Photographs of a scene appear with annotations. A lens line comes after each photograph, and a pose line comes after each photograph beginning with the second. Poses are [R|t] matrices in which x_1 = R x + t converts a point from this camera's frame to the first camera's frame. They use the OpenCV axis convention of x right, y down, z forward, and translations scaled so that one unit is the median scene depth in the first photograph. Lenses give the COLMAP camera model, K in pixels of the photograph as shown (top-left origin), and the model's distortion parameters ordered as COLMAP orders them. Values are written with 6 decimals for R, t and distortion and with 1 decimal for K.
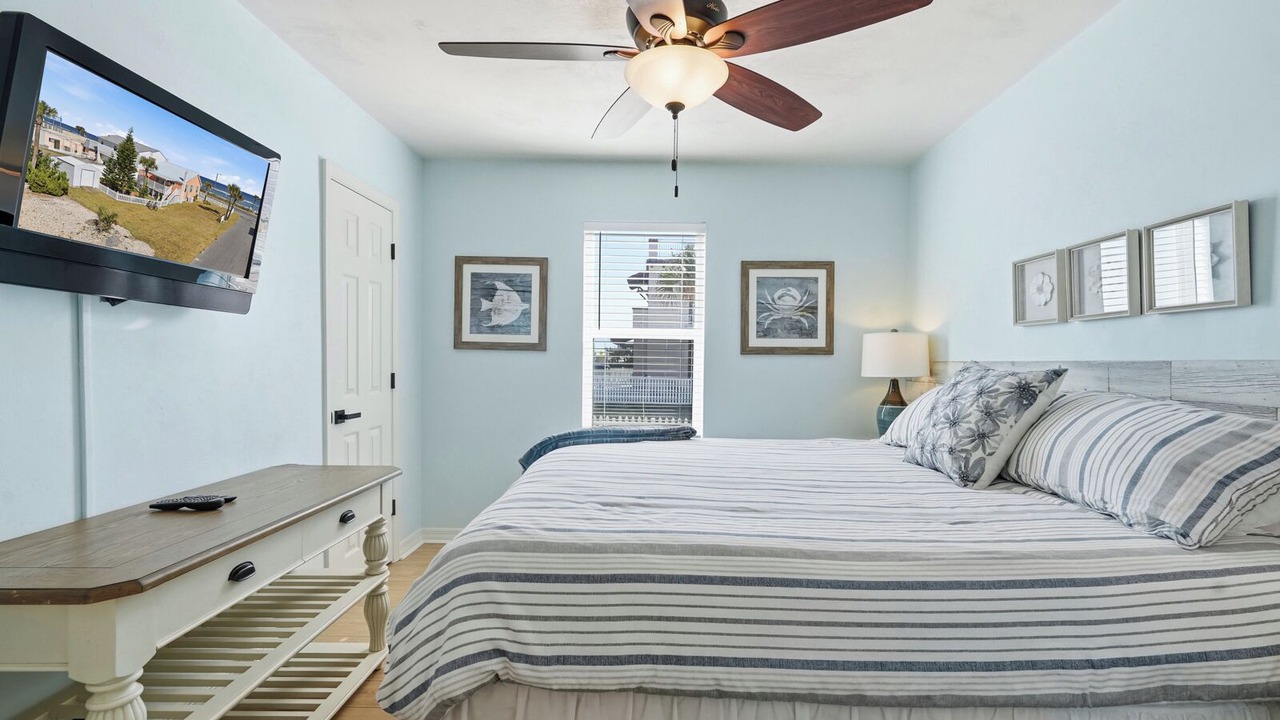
lens RADIAL K [[584.8, 0, 647.3], [0, 584.8, 399.5], [0, 0, 1]] dist [-0.010533, 0.007983]
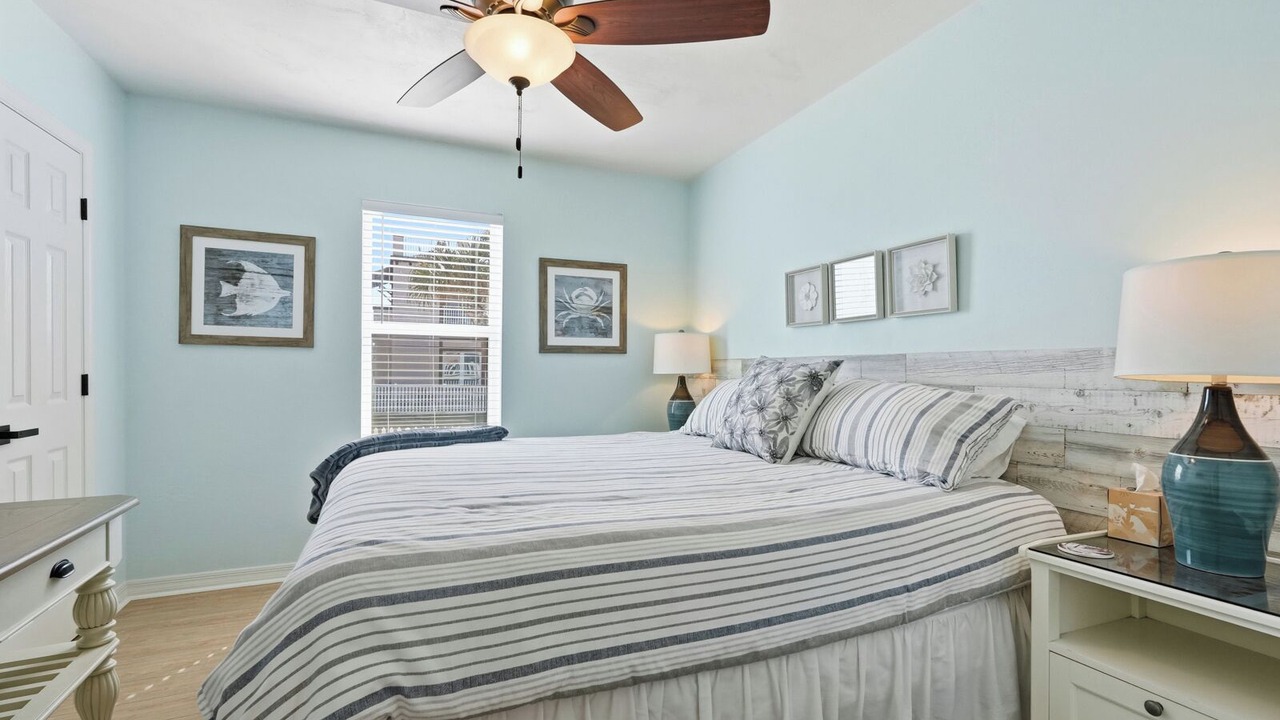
lens RADIAL K [[584.8, 0, 659.0], [0, 584.8, 400.8], [0, 0, 1]] dist [-0.010533, 0.007983]
pose [[0.907715, -0.029996, 0.418514, -0.154844], [0.033148, 0.999450, -0.000259, 0.021961], [-0.418277, 0.014108, 0.908210, 0.052402]]
